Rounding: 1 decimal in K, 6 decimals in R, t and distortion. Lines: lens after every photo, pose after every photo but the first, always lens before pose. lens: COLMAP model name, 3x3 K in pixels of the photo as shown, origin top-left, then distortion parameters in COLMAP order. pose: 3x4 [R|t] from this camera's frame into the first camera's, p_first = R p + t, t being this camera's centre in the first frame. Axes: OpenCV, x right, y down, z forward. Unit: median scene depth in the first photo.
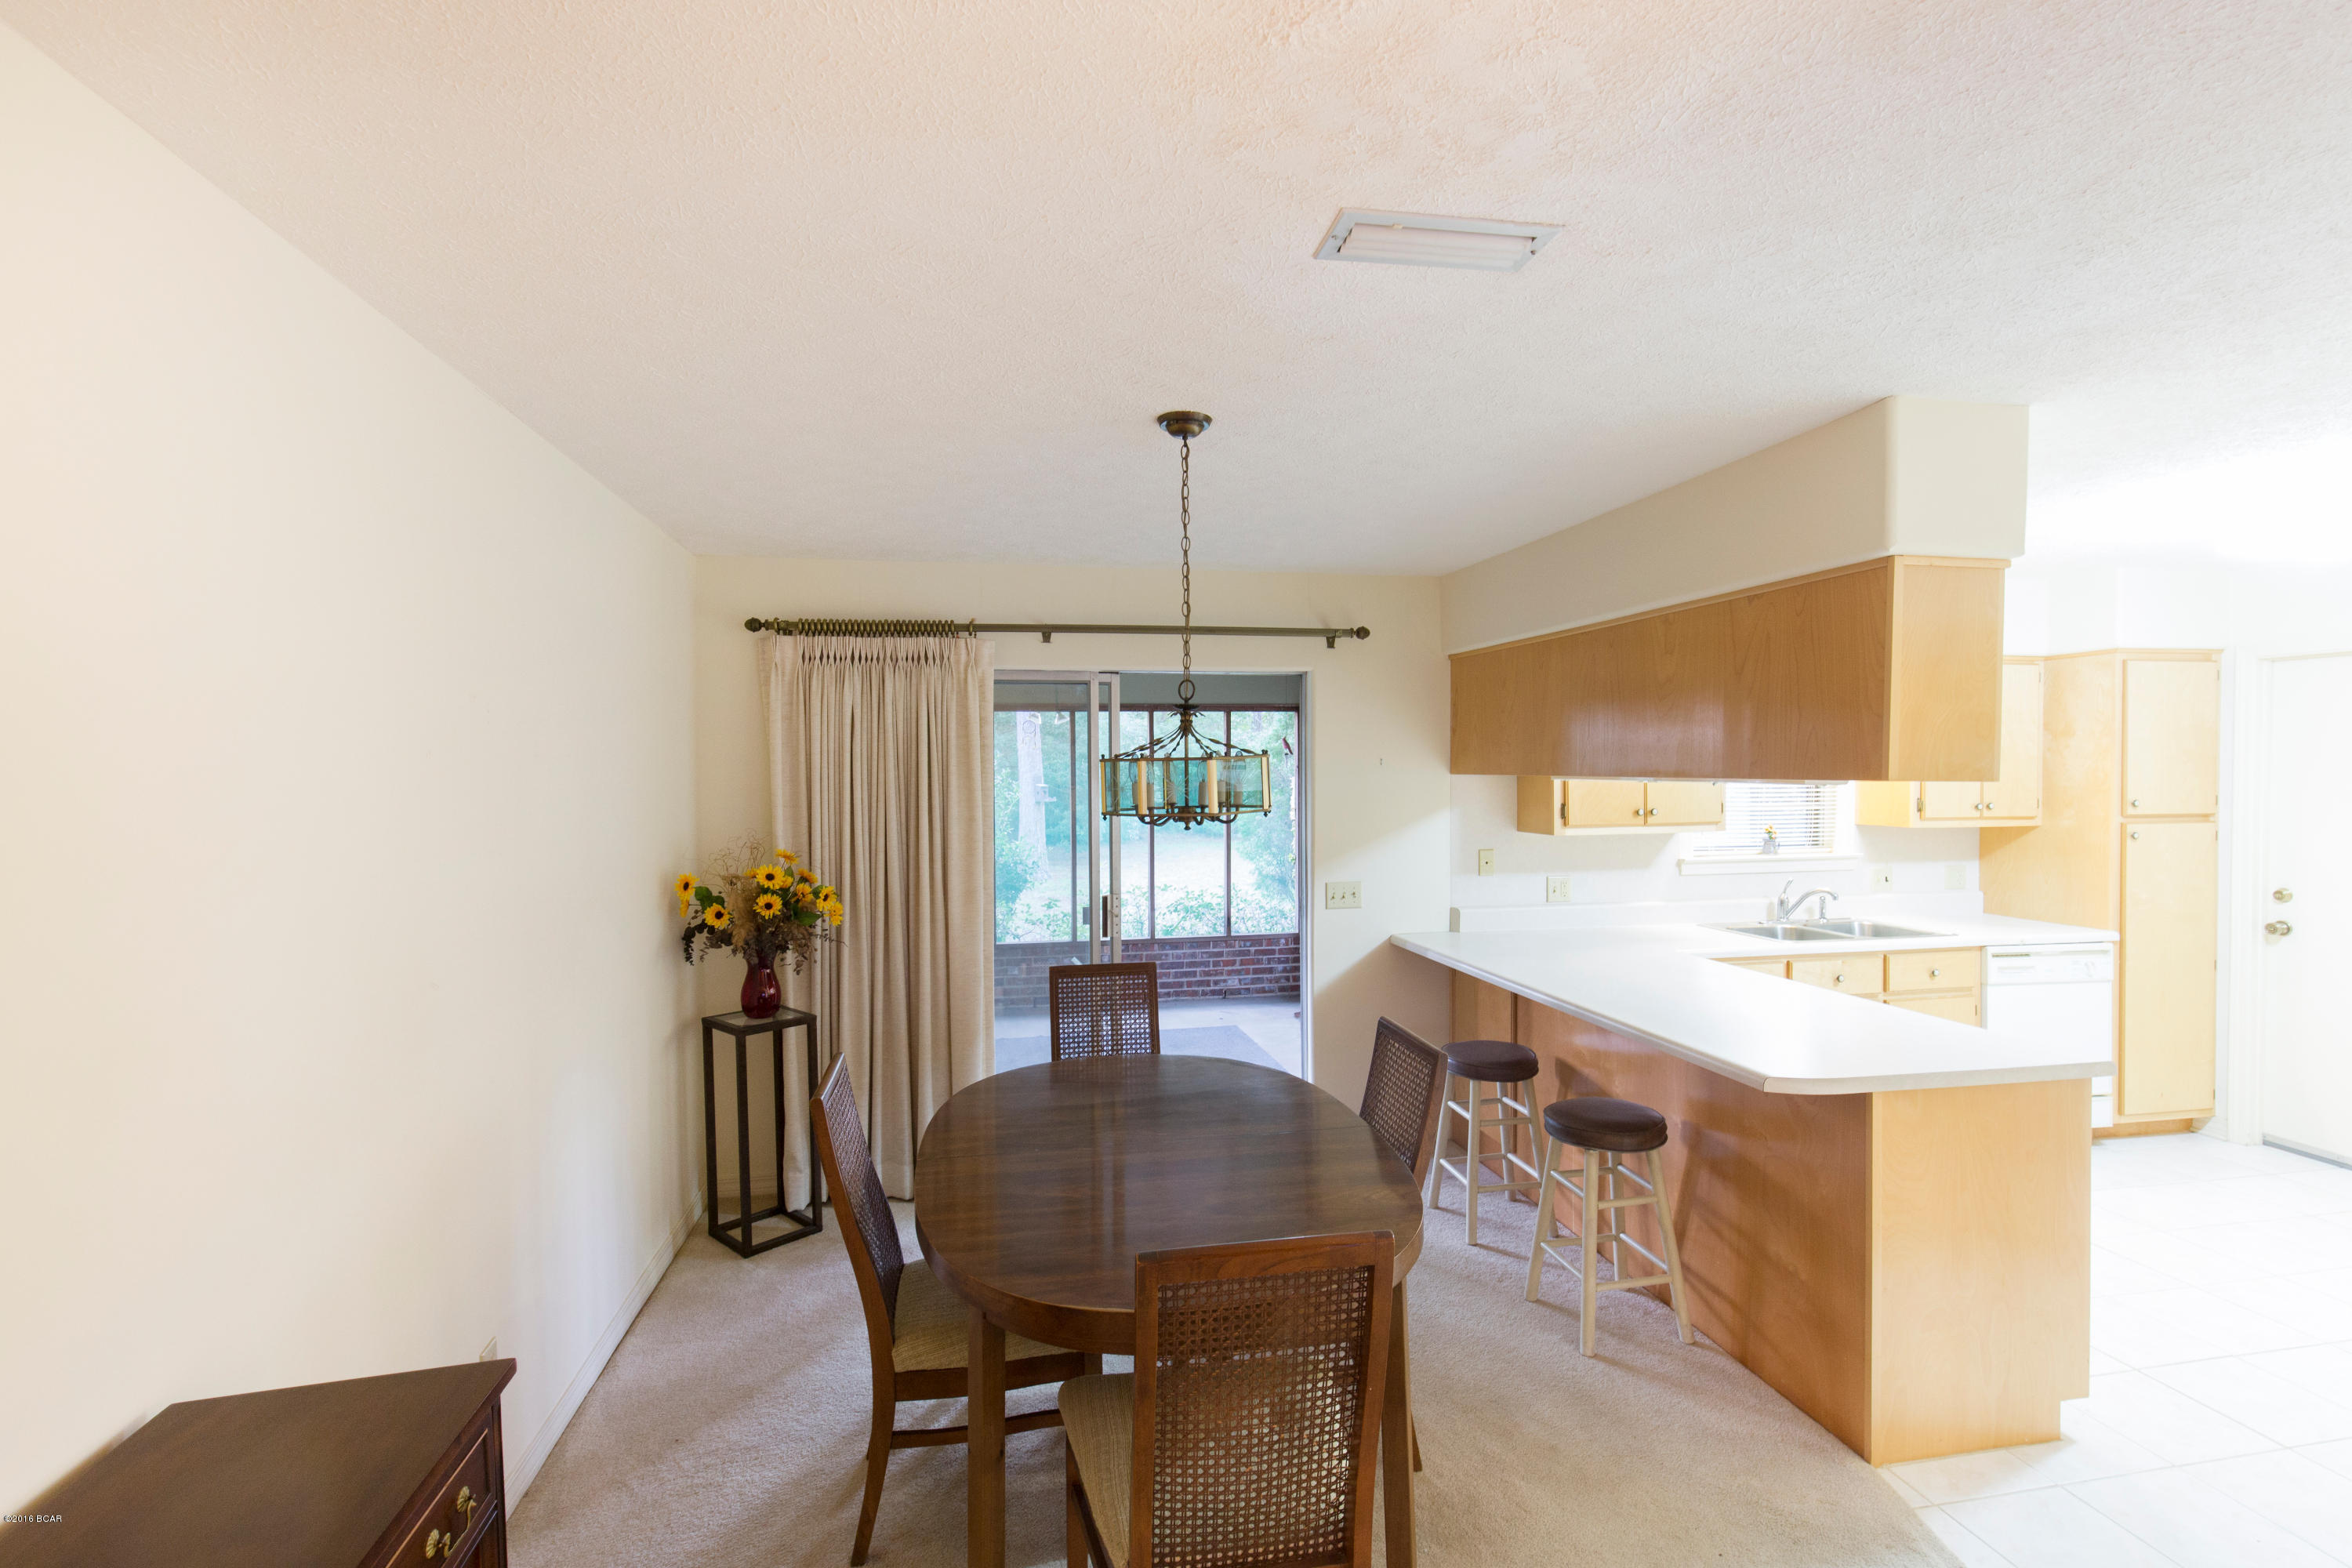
lens RADIAL K [[1051.3, 0, 1179.7], [0, 1051.3, 787.2], [0, 0, 1]] dist [0.002225, 0.000460]
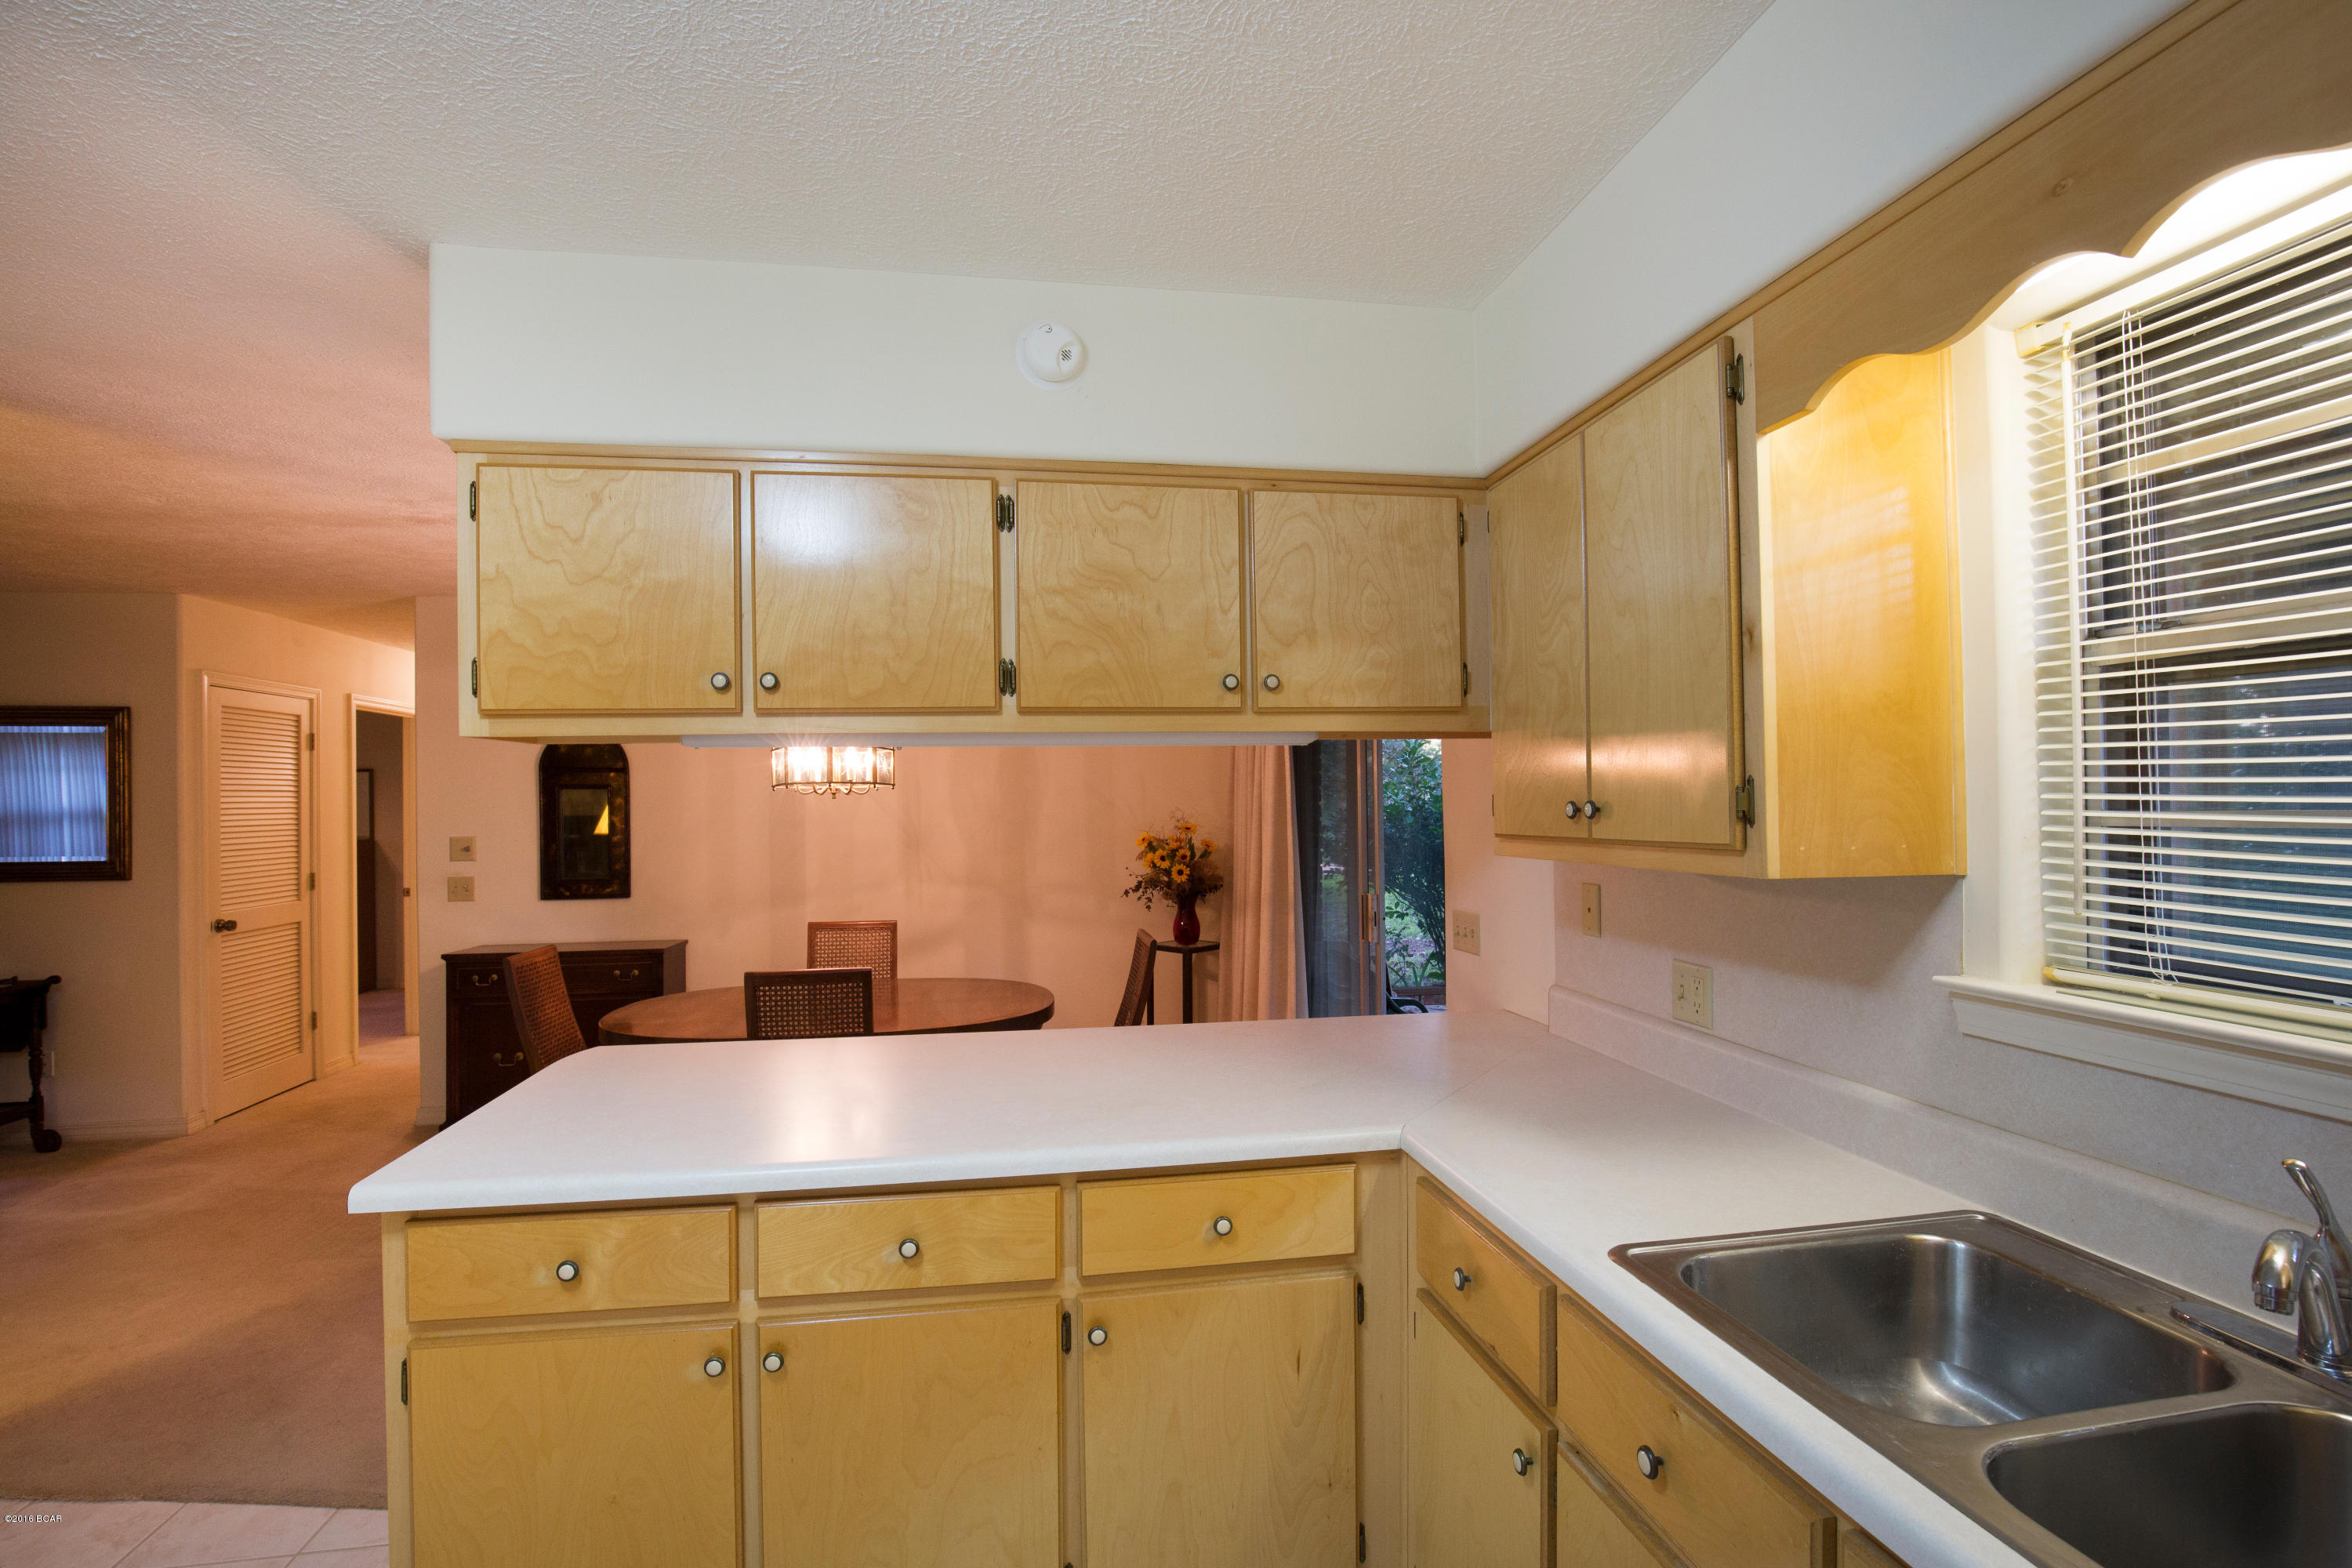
lens RADIAL K [[1075.0, 0, 1174.8], [0, 1075.0, 787.9], [0, 0, 1]] dist [-0.033707, 0.004937]
pose [[-0.017508, -0.008437, -0.999811, 0.849237], [-0.008457, 0.999930, -0.008290, 0.019505], [0.999811, 0.008311, -0.017578, 0.849615]]
